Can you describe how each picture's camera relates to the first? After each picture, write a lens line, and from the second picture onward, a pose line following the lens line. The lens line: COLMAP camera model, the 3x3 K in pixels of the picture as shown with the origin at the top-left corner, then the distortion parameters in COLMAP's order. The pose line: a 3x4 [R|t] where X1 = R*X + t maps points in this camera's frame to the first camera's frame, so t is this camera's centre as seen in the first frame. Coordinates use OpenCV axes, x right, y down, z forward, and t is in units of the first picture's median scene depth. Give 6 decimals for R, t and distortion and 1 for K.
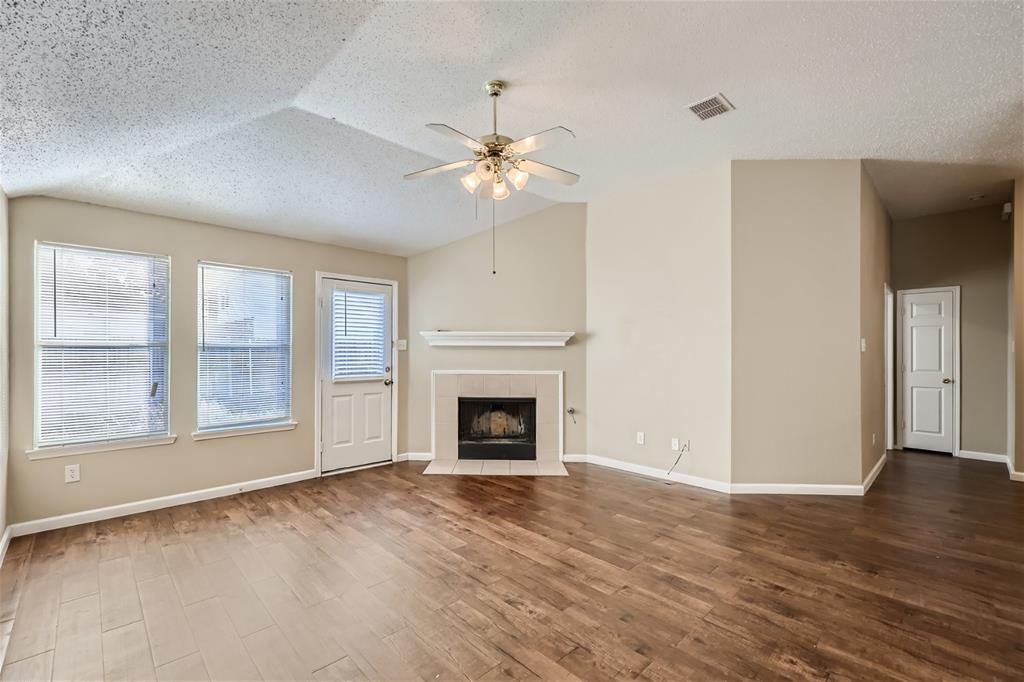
lens RADIAL K [[423.8, 0, 509.0], [0, 423.8, 345.8], [0, 0, 1]] dist [-0.001449, 0.000100]
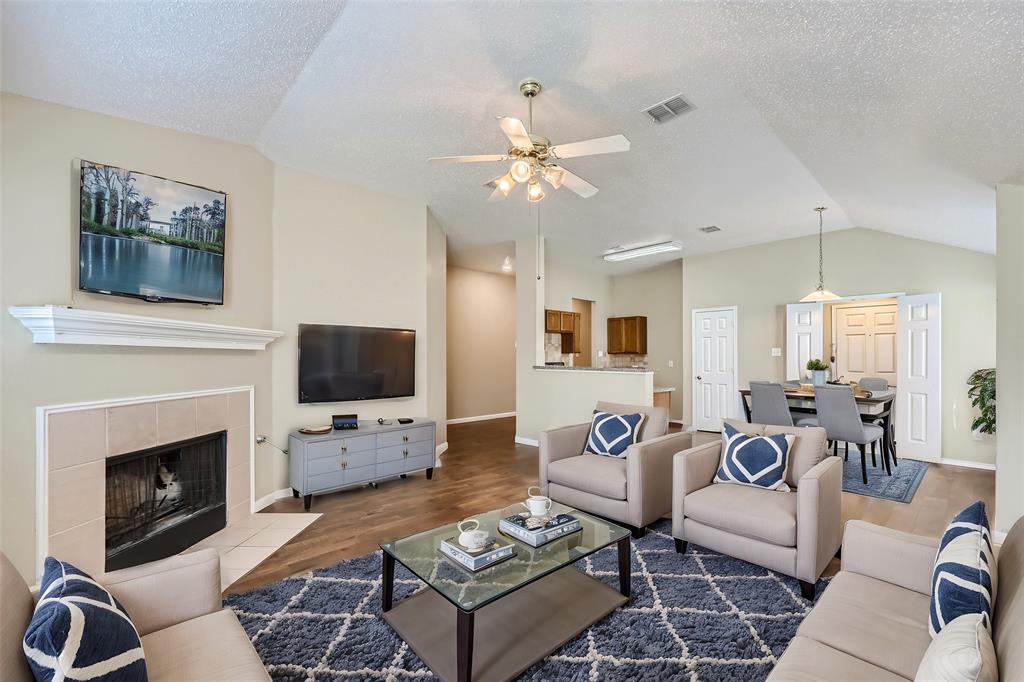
lens RADIAL K [[423.8, 0, 496.9], [0, 423.8, 361.8], [0, 0, 1]] dist [-0.001449, 0.000100]
pose [[0.054148, -0.008862, 0.998494, -0.643741], [-0.008953, 0.999916, 0.009360, 0.011706], [-0.998493, -0.009446, 0.054064, 0.653843]]
